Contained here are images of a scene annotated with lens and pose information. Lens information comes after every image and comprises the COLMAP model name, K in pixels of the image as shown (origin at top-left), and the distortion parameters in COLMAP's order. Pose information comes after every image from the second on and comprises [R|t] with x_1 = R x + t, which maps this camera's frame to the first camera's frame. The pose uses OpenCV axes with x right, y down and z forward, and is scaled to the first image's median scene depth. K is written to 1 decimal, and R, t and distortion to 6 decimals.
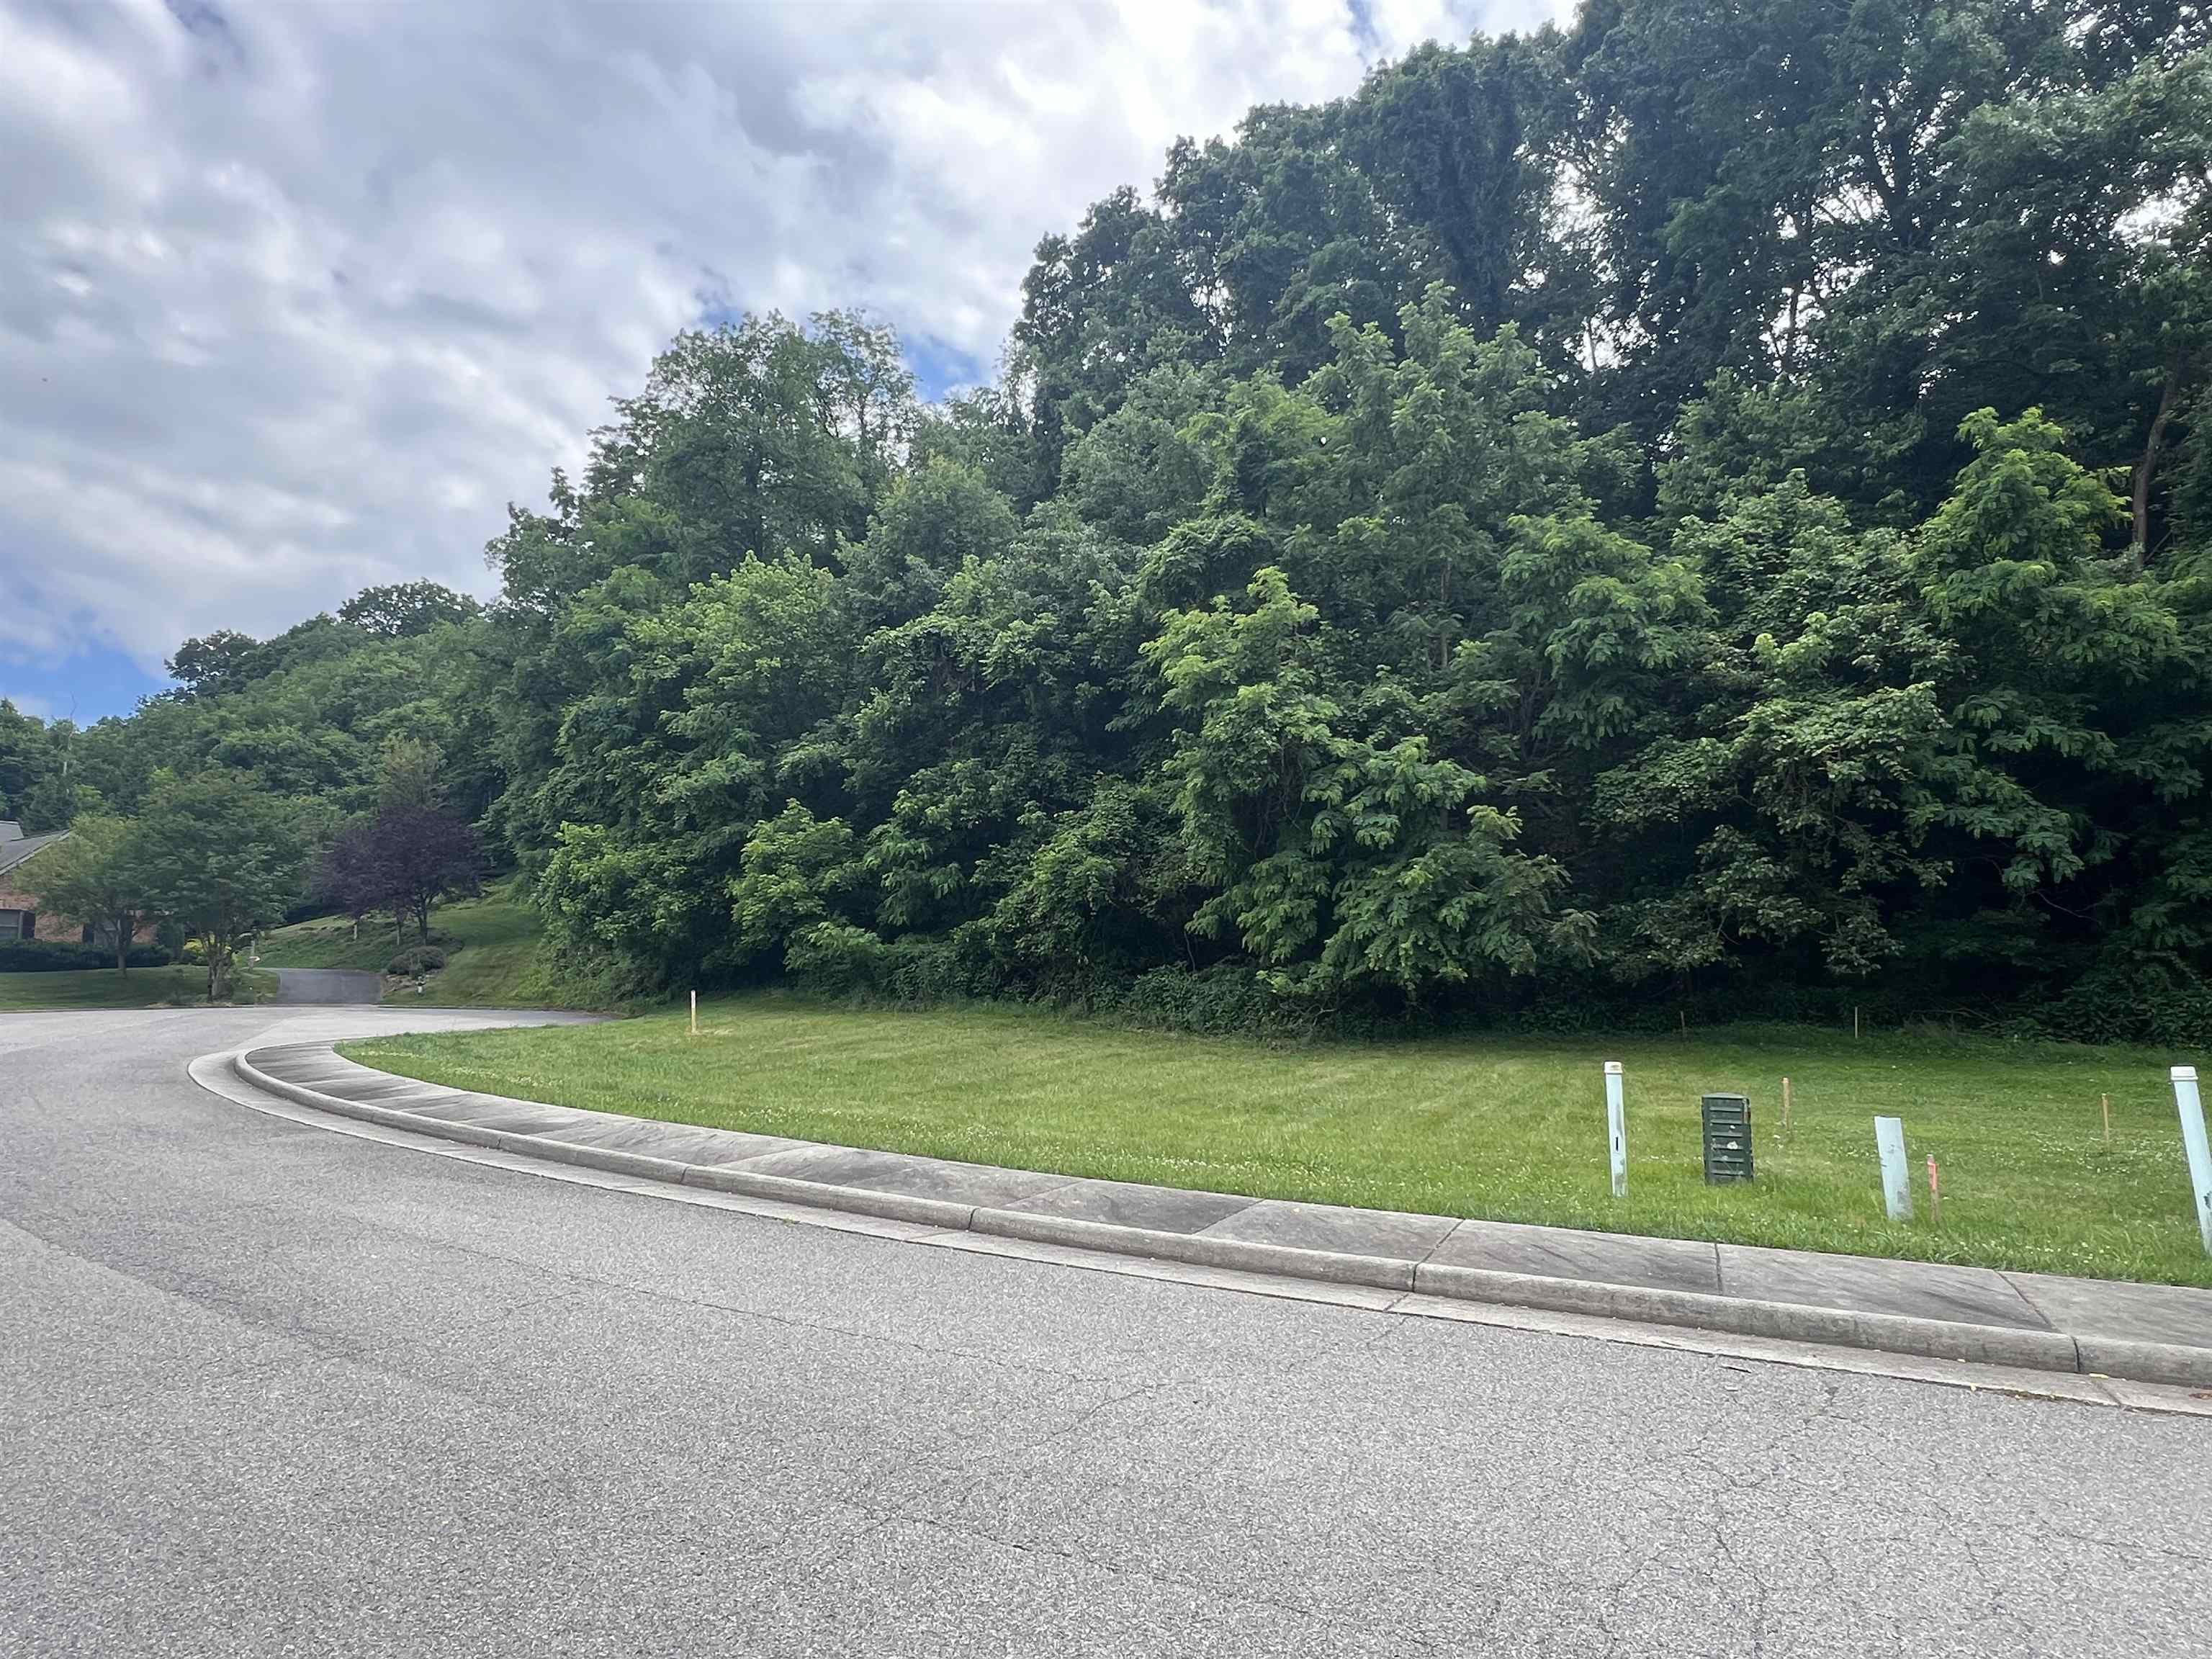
lens RADIAL K [[1276.7, 0, 1106.0], [0, 1276.7, 829.5], [0, 0, 1]] dist [-0.002822, -0.000677]
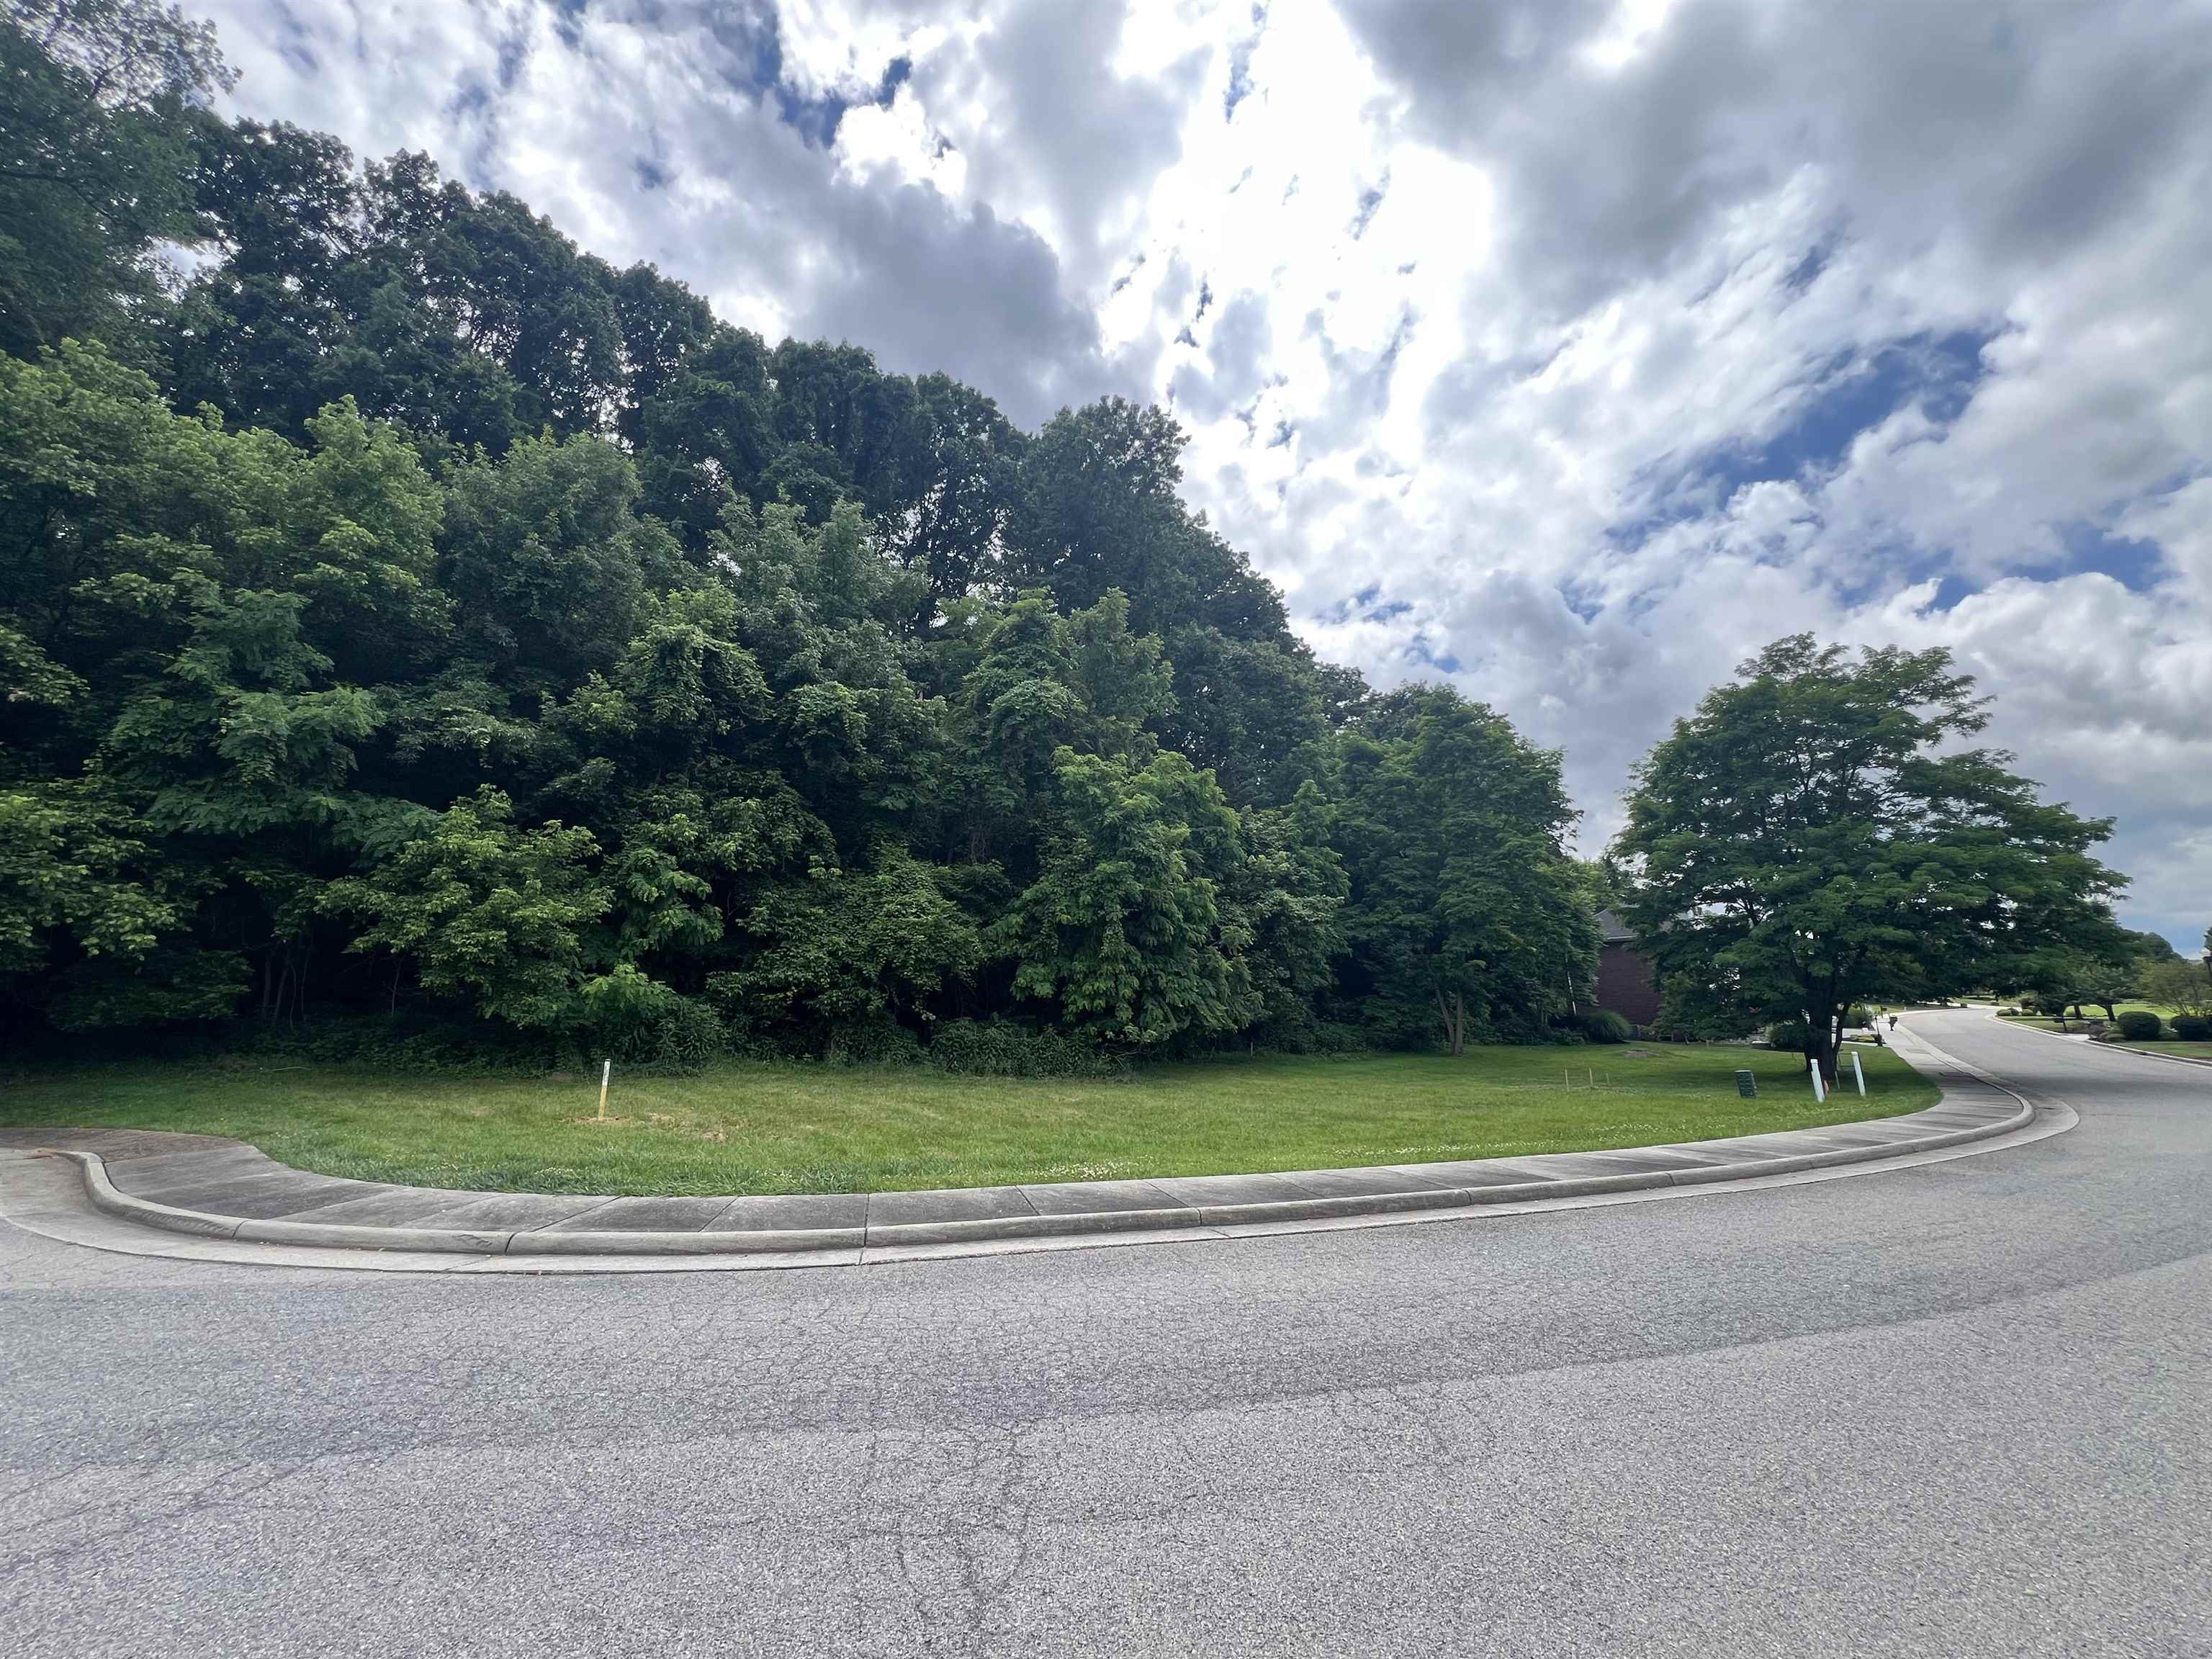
lens RADIAL K [[897.8, 0, 1106.0], [0, 897.8, 829.5], [0, 0, 1]] dist [-0.000195, -0.000052]
pose [[0.329812, 0.194944, 0.923700, -0.621132], [-0.105898, 0.979911, -0.168996, 0.051445], [-0.938088, -0.042081, 0.343830, 0.519423]]
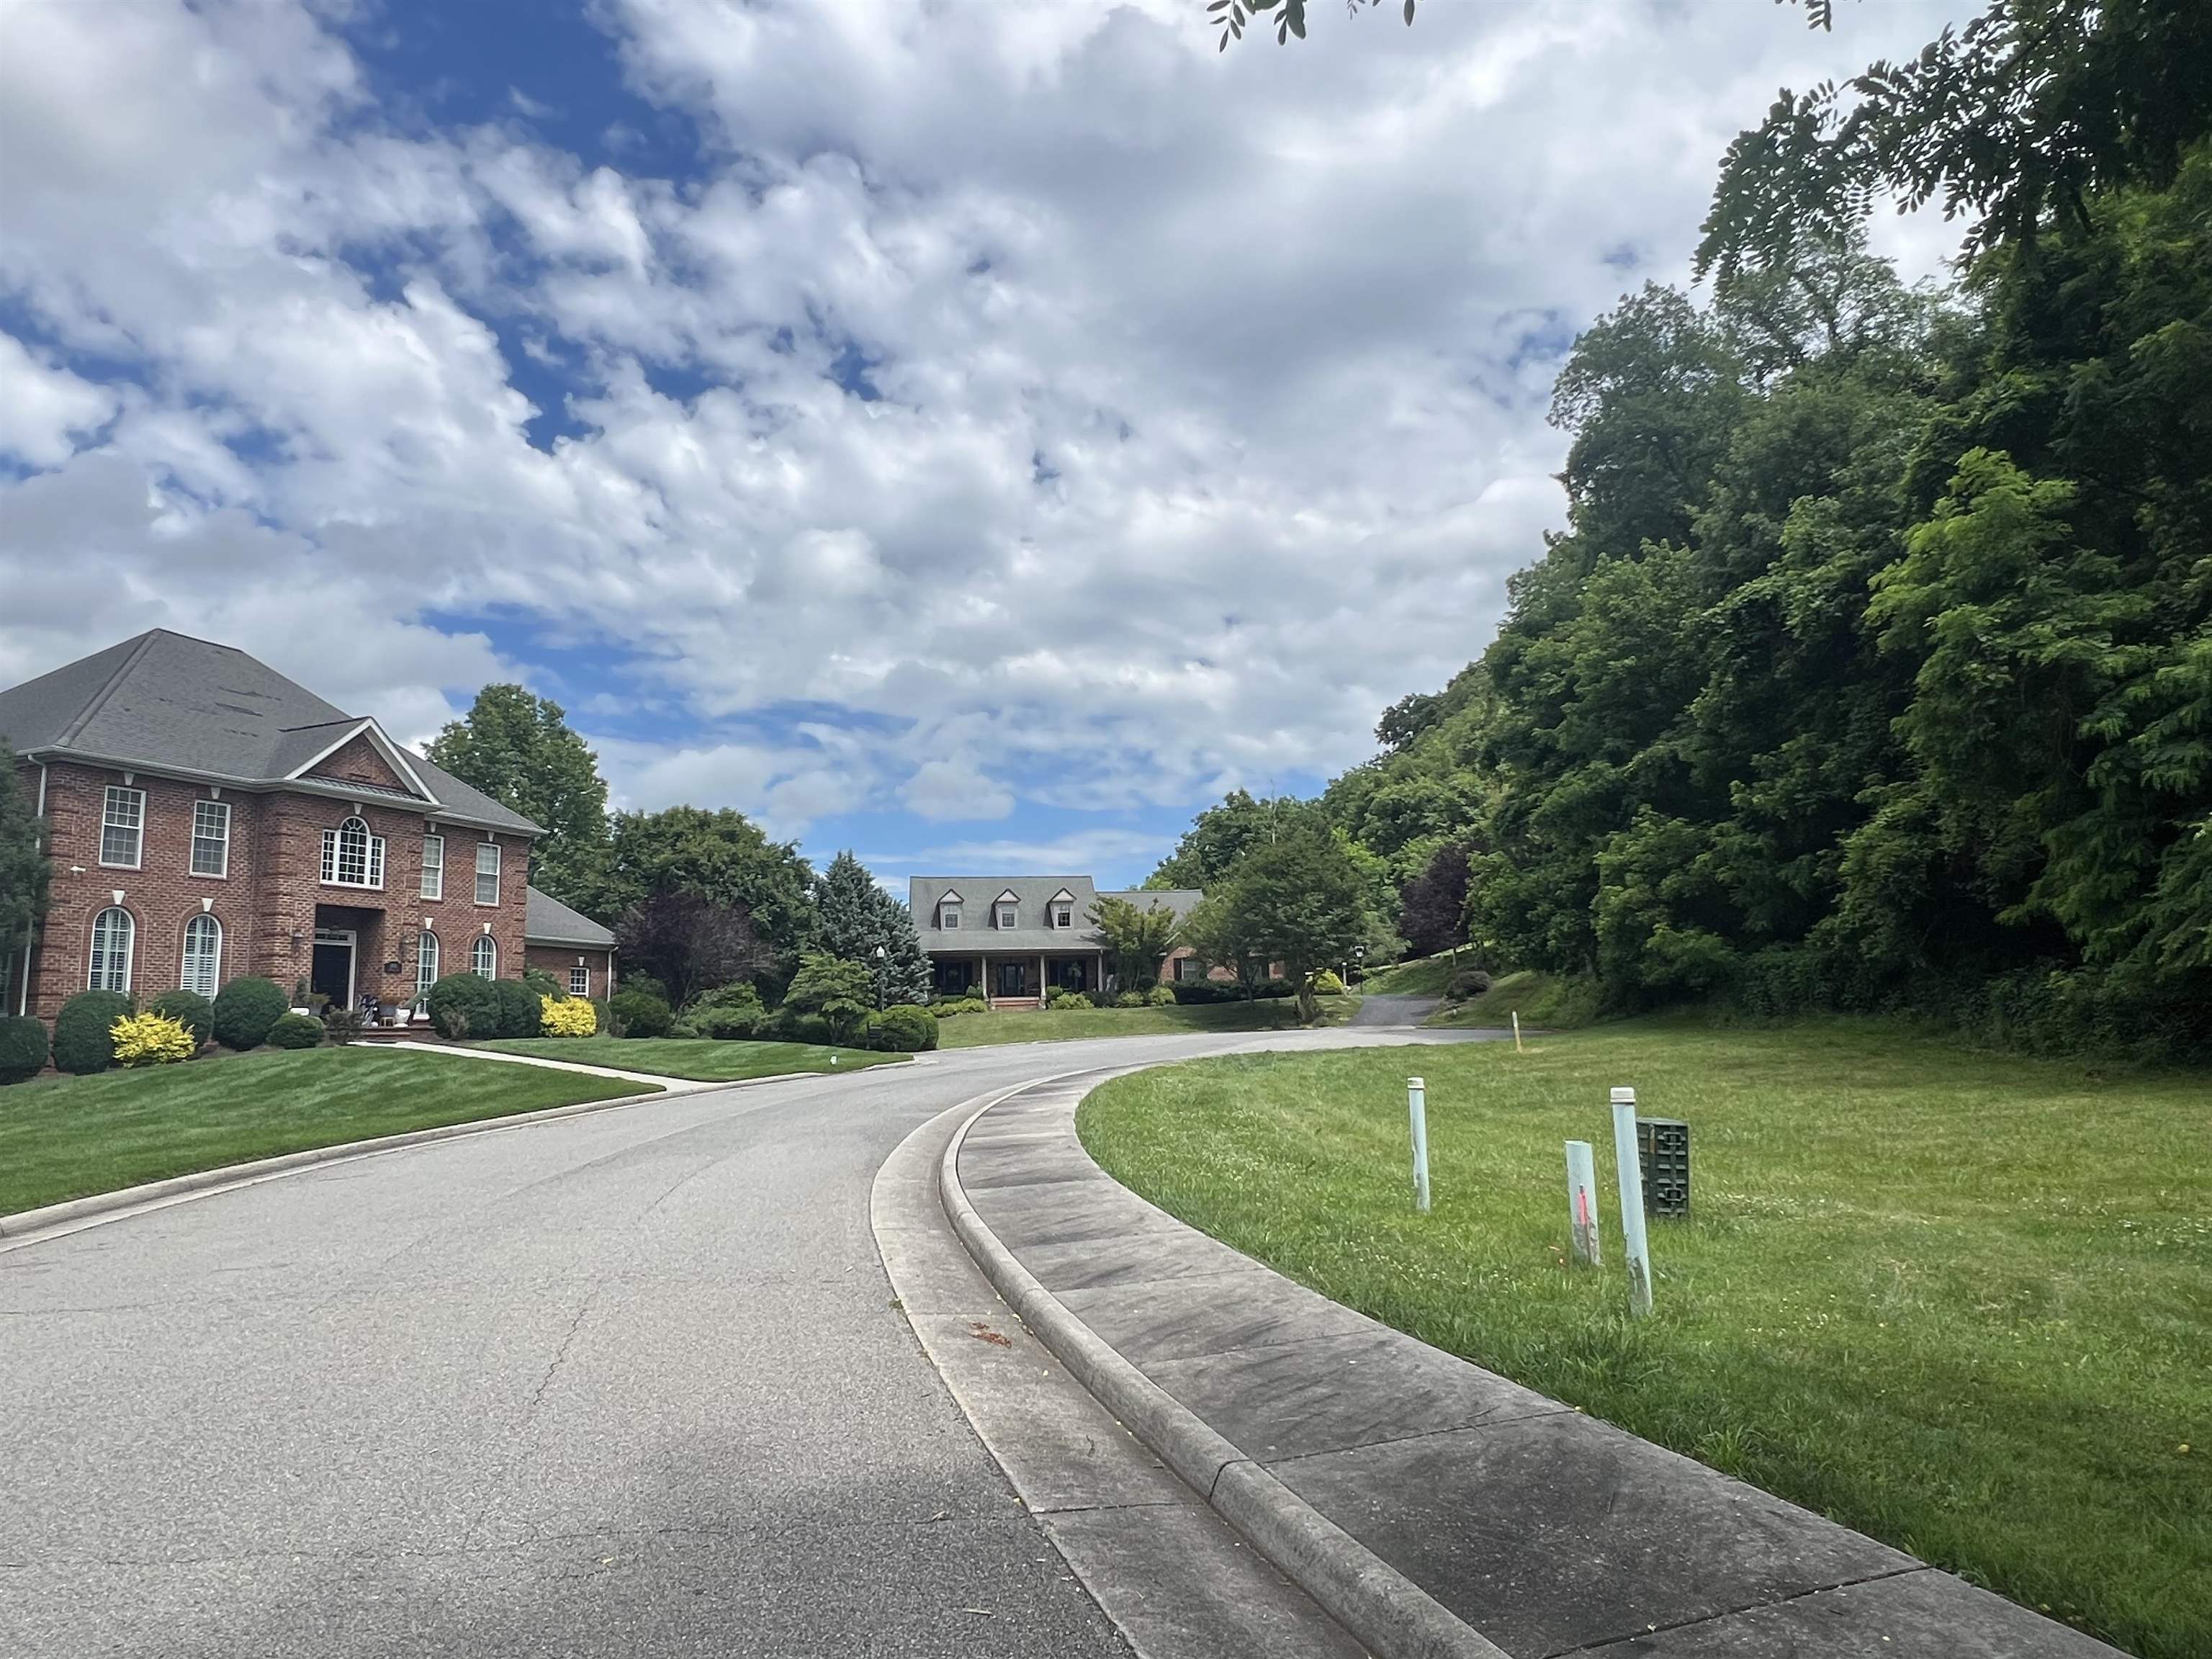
lens RADIAL K [[1386.8, 0, 1106.0], [0, 1386.8, 829.5], [0, 0, 1]] dist [0.012950, 0.004313]
pose [[0.629383, -0.119897, -0.767790, 0.307998], [0.117828, 0.991326, -0.058217, 0.006760], [0.768110, -0.053827, 0.638051, 0.034715]]
